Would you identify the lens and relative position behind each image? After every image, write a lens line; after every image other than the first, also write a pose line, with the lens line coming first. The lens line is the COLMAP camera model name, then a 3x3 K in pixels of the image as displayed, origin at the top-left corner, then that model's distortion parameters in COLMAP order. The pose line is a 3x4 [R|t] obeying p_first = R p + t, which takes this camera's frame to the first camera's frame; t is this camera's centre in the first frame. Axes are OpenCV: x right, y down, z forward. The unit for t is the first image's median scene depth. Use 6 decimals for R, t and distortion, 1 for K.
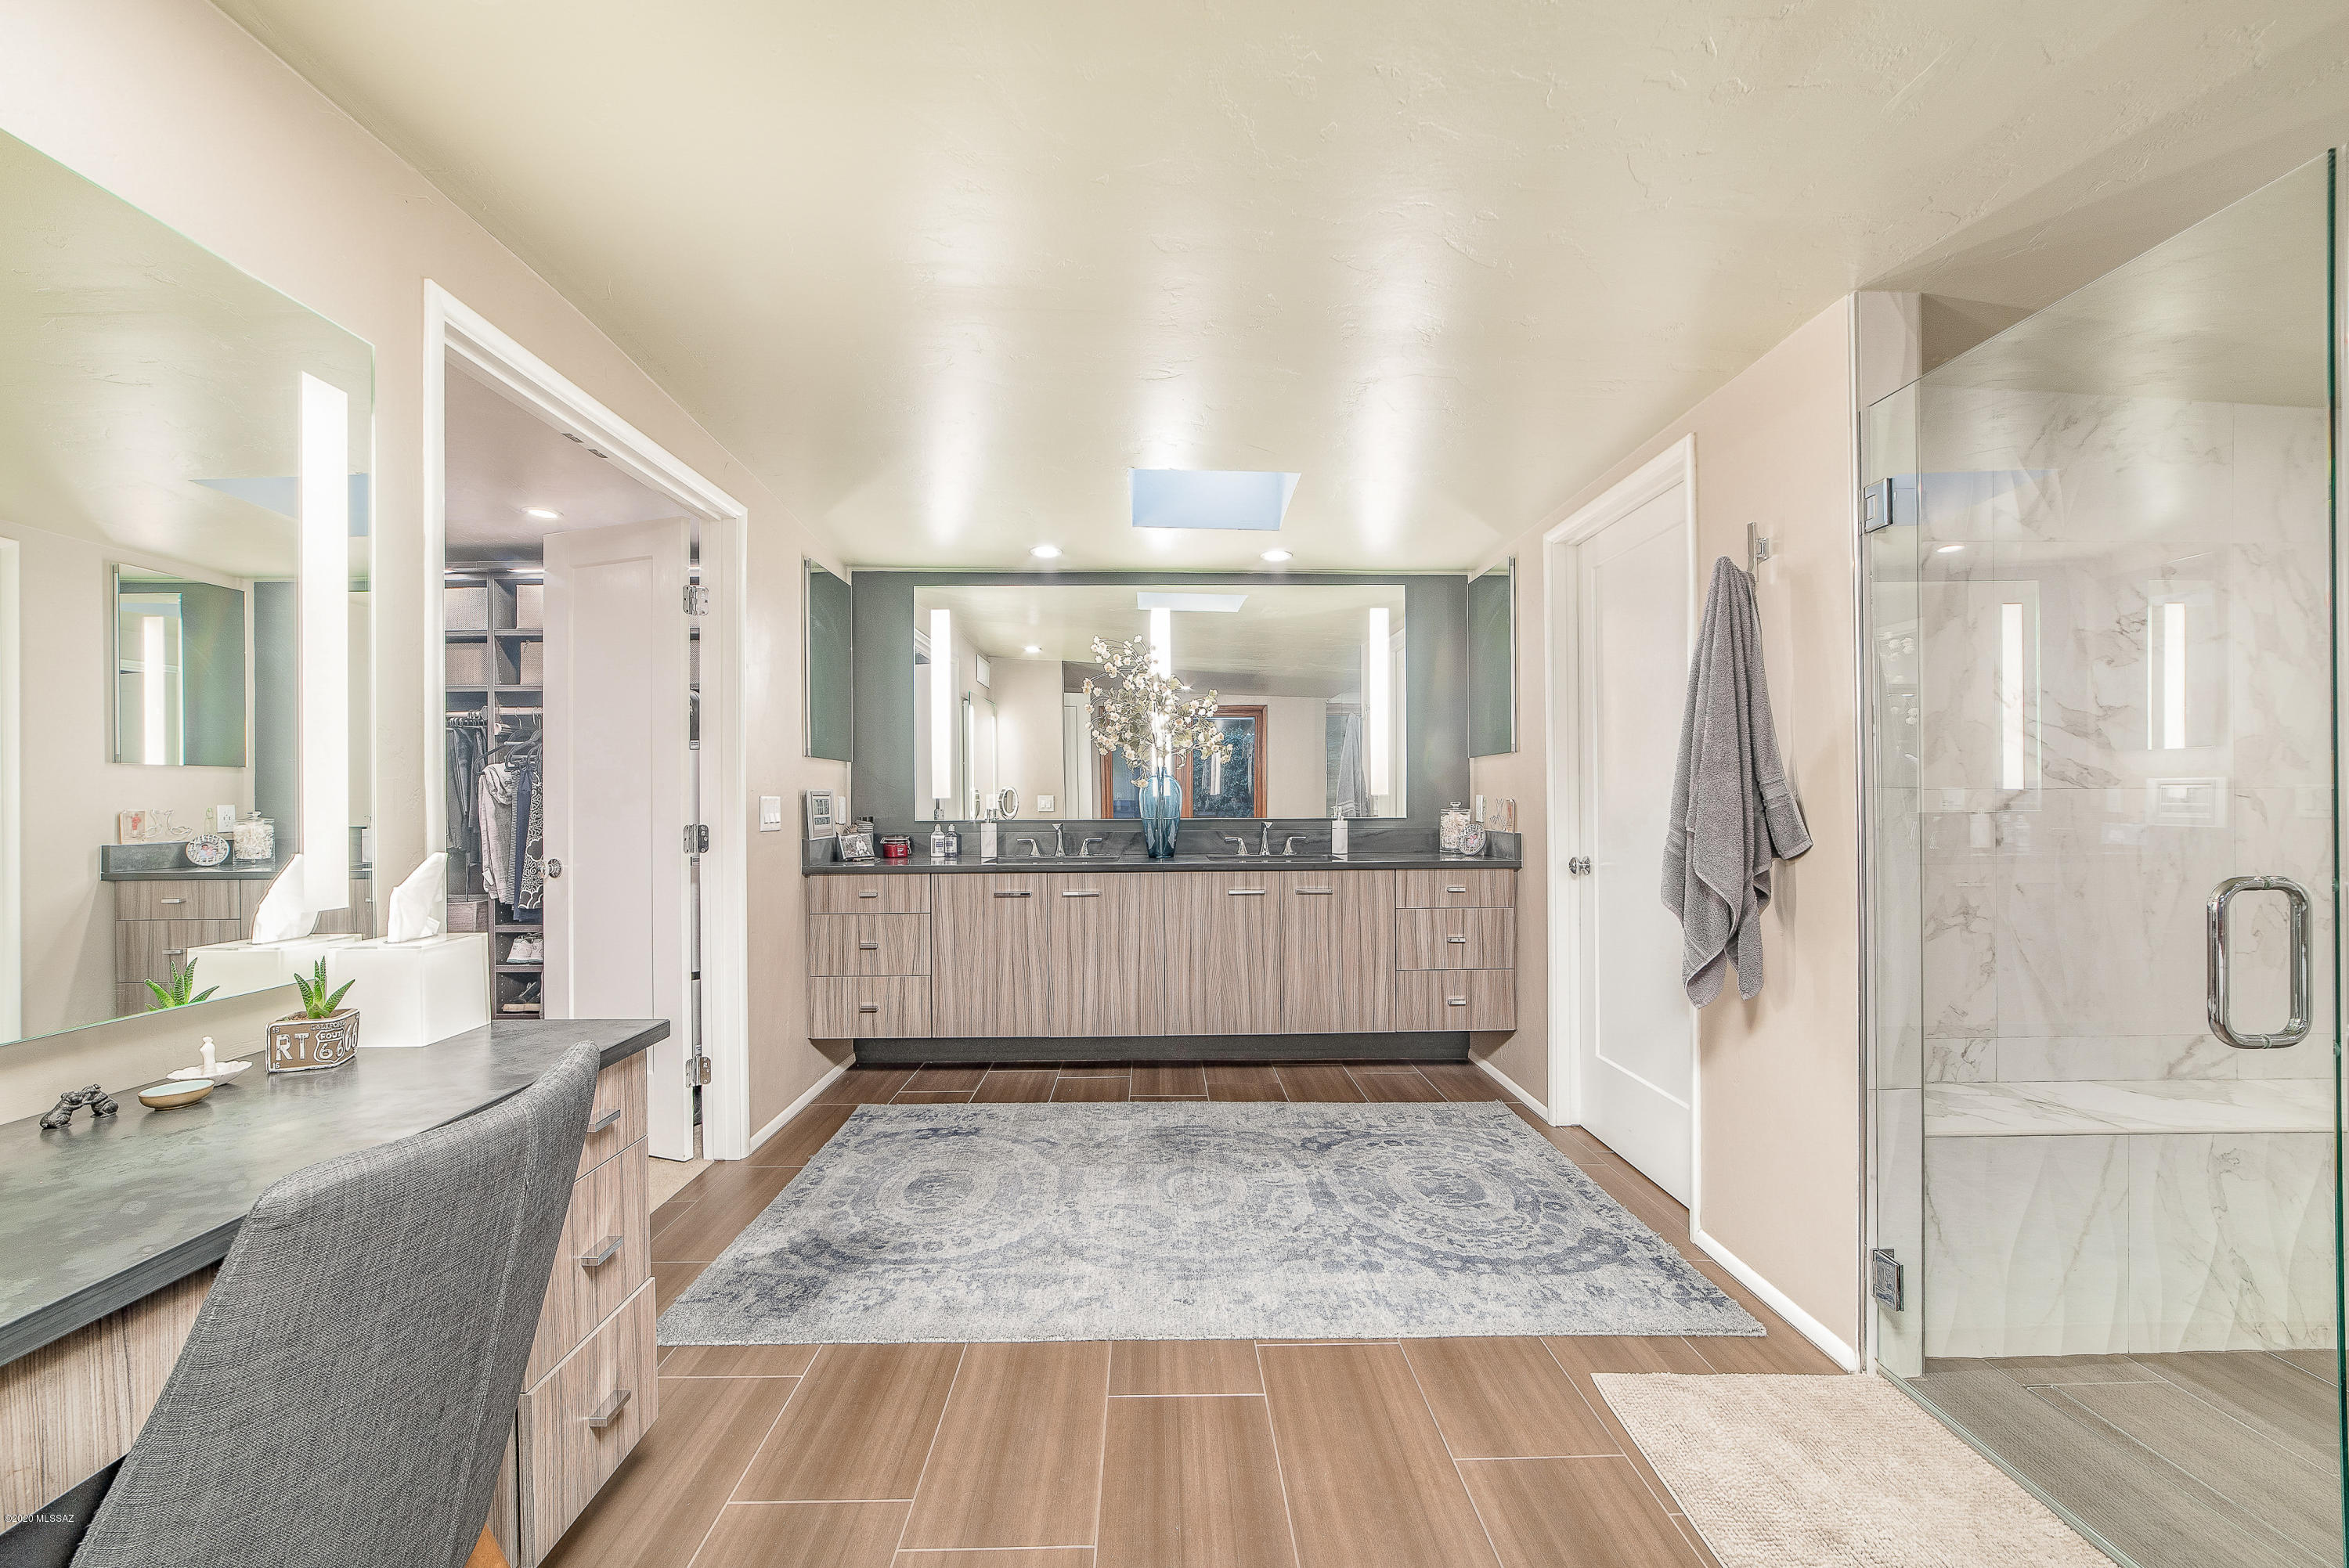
lens RADIAL K [[919.0, 0, 1161.4], [0, 919.0, 795.2], [0, 0, 1]] dist [-0.017611, 0.005120]
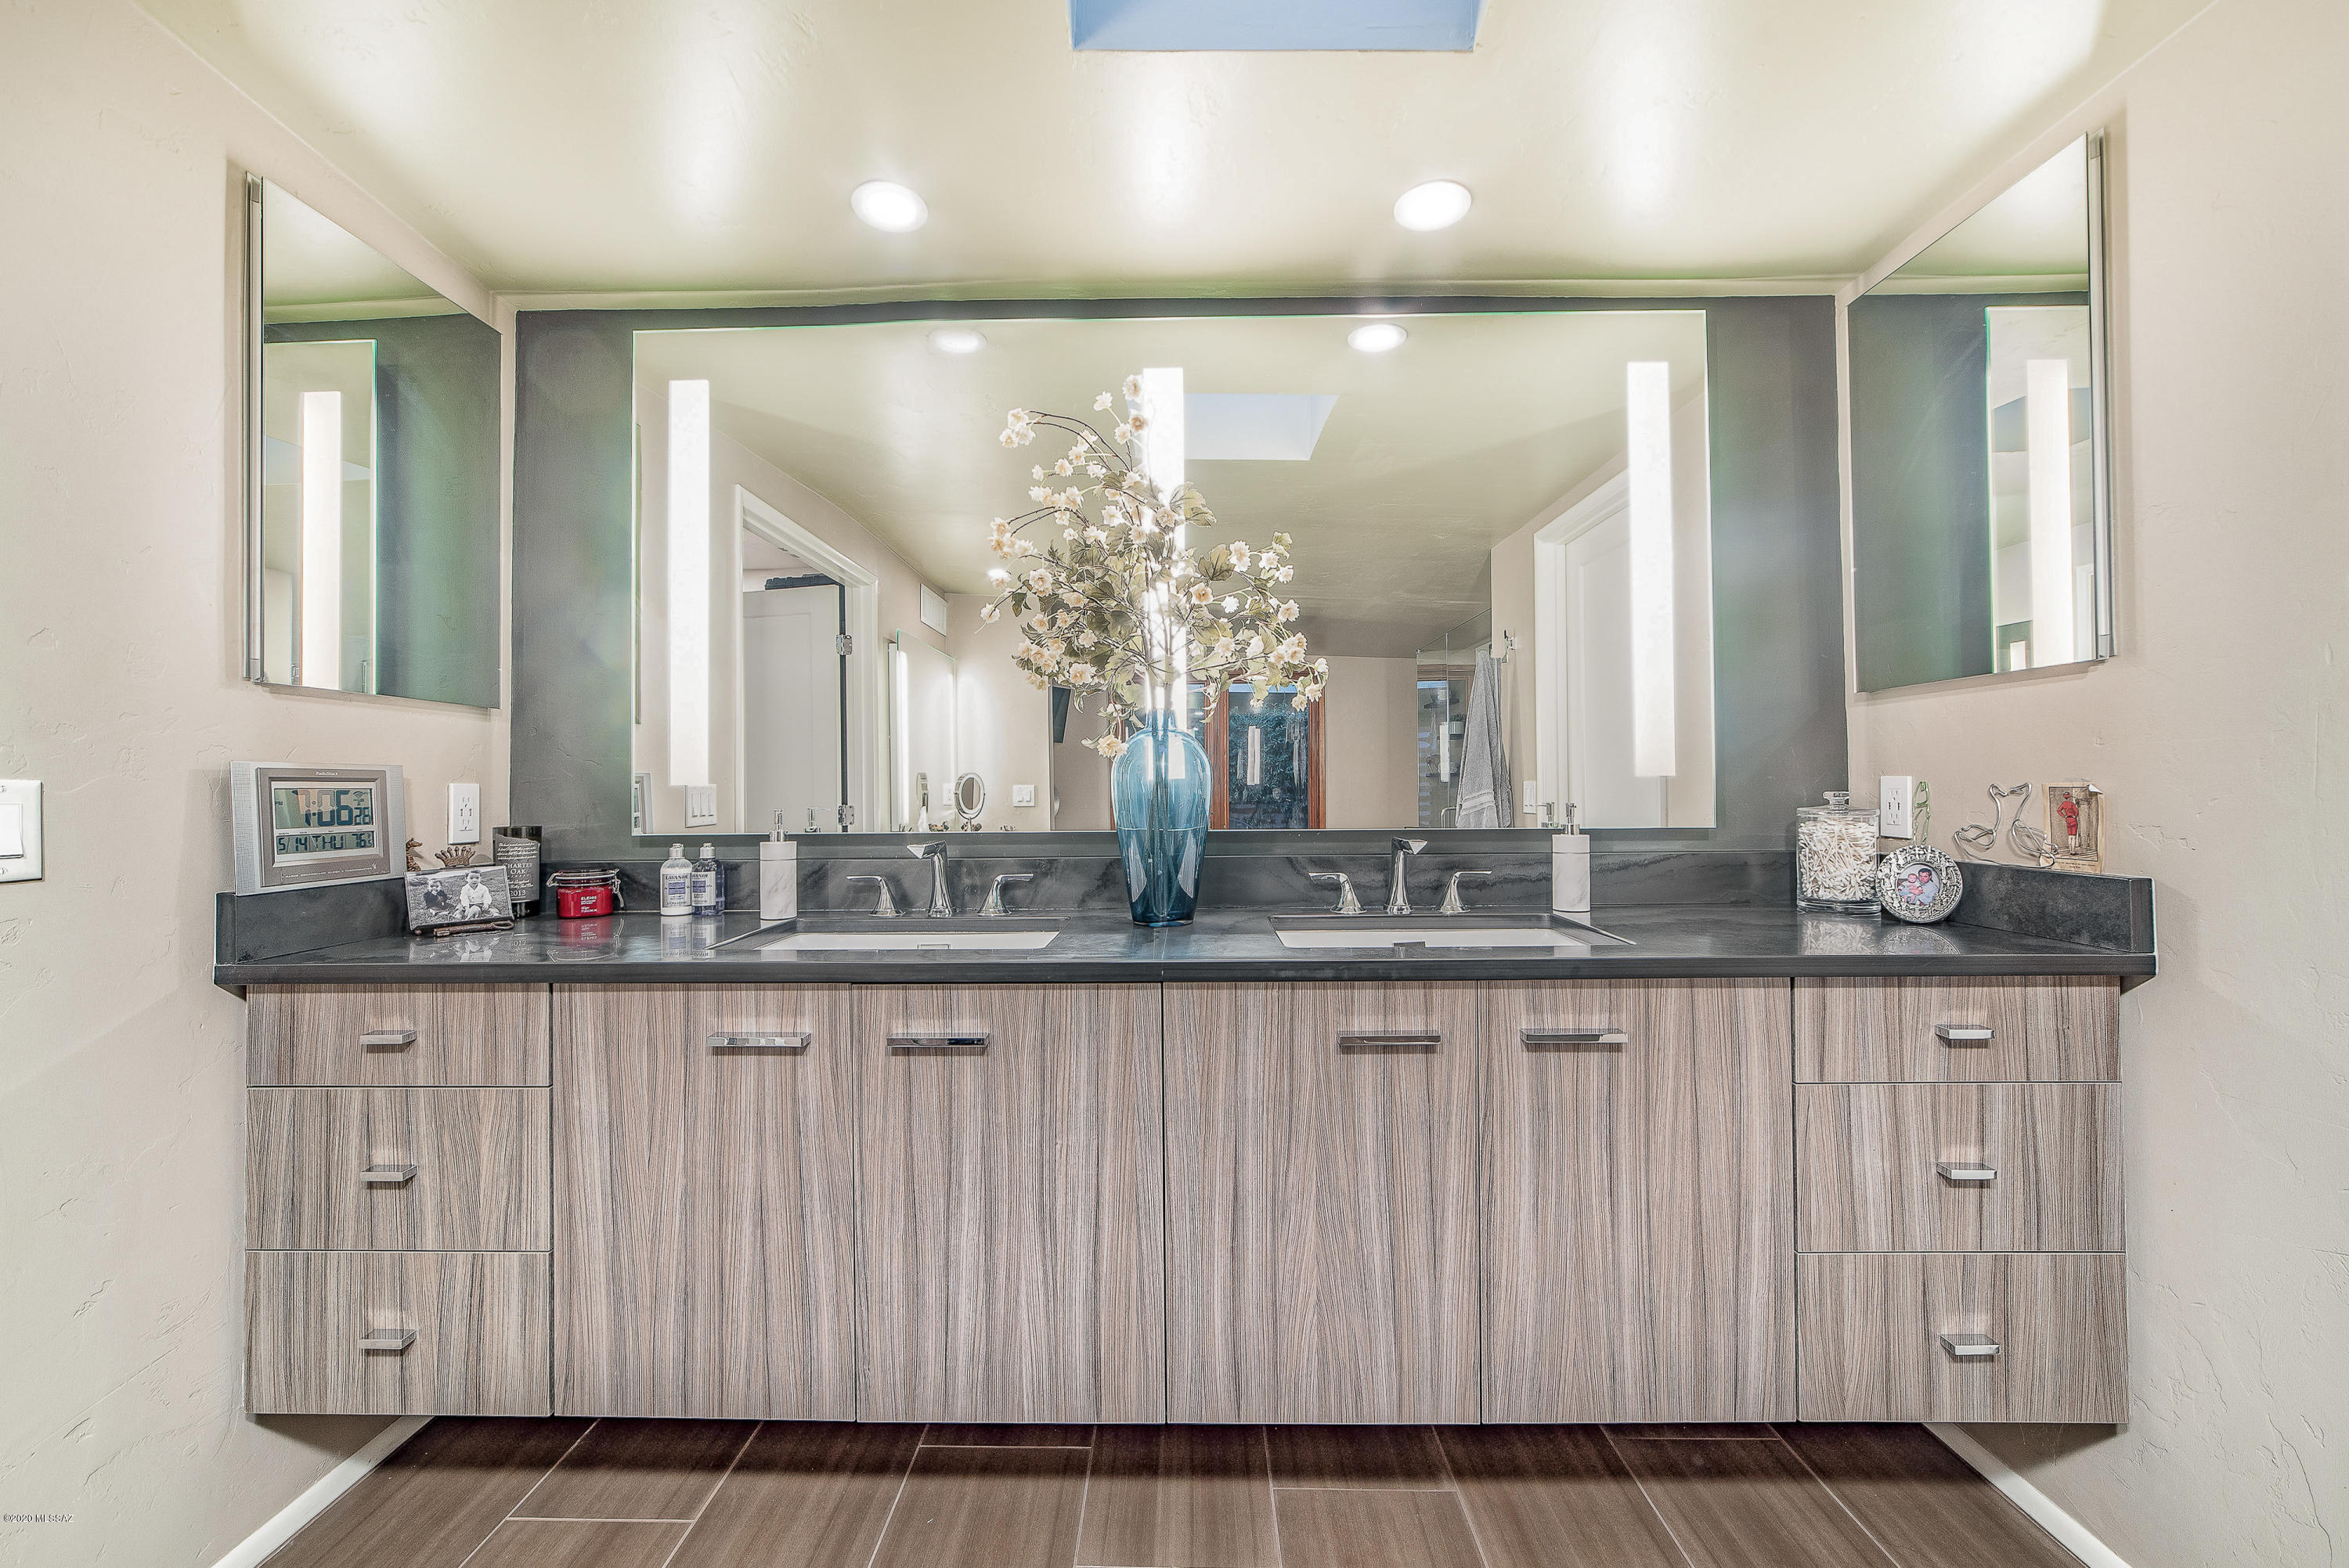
lens RADIAL K [[919.0, 0, 1190.2], [0, 919.0, 781.8], [0, 0, 1]] dist [-0.017611, 0.005120]
pose [[0.999983, -0.002249, -0.005349, 0.014671], [0.002225, 0.999987, -0.004536, 0.003866], [0.005359, 0.004524, 0.999975, 0.579760]]
